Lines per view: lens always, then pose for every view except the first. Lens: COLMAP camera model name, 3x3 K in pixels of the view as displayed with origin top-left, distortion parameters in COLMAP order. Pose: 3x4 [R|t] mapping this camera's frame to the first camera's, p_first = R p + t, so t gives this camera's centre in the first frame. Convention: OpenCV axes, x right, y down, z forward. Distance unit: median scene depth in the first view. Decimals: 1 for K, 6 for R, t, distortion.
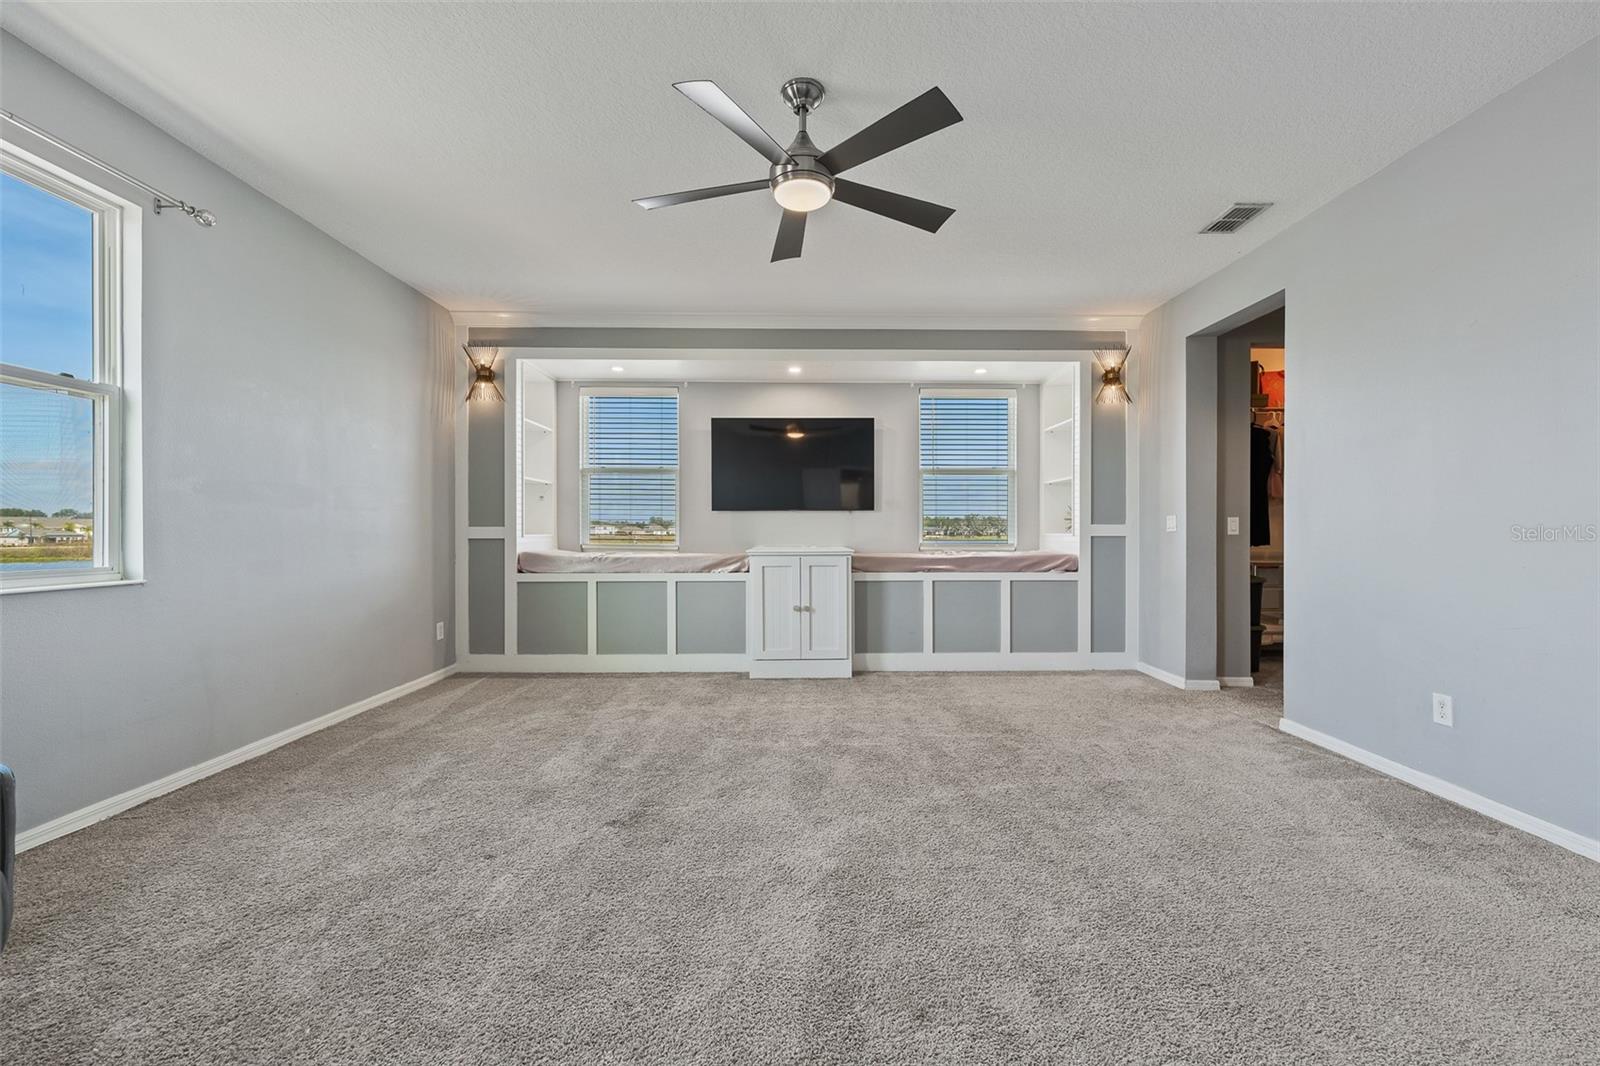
lens RADIAL K [[629.7, 0, 800.0], [0, 629.7, 533.0], [0, 0, 1]] dist [-0.000846, -0.000446]
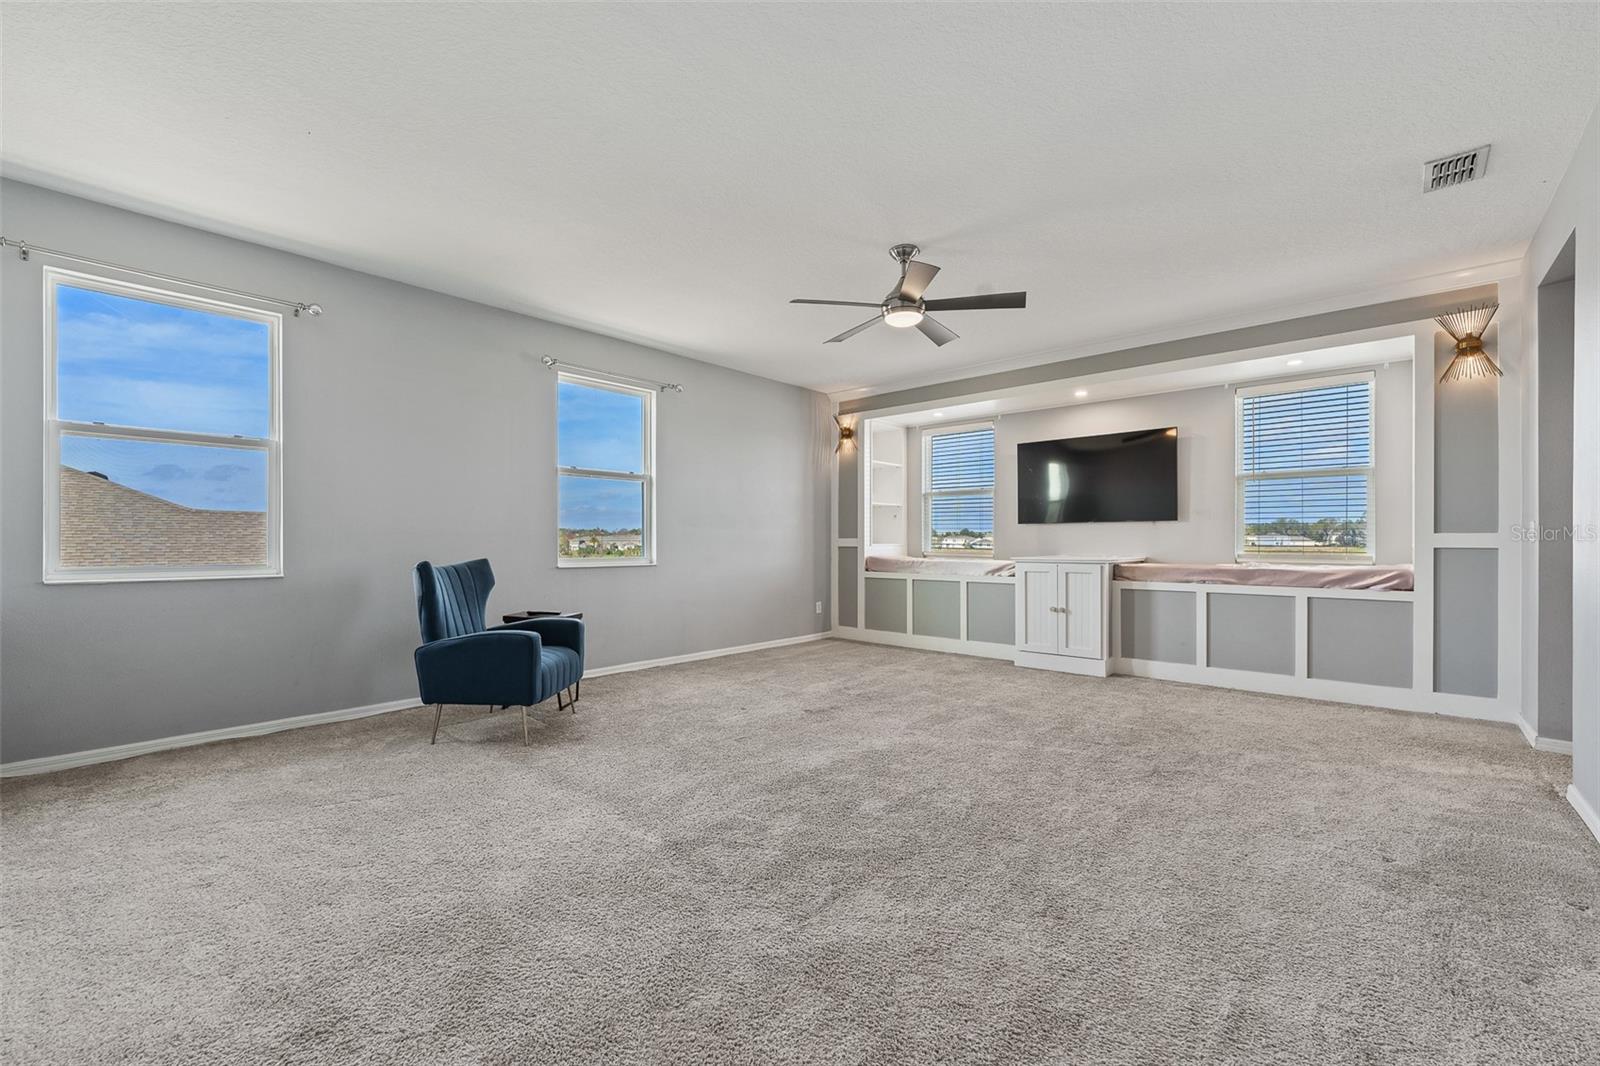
lens RADIAL K [[653.8, 0, 832.1], [0, 653.8, 537.8], [0, 0, 1]] dist [-0.001259, -0.000410]
pose [[0.750125, -0.003845, -0.661285, 0.465318], [-0.003167, 0.999951, -0.009407, 0.002820], [0.661288, 0.009150, 0.750076, -0.147593]]
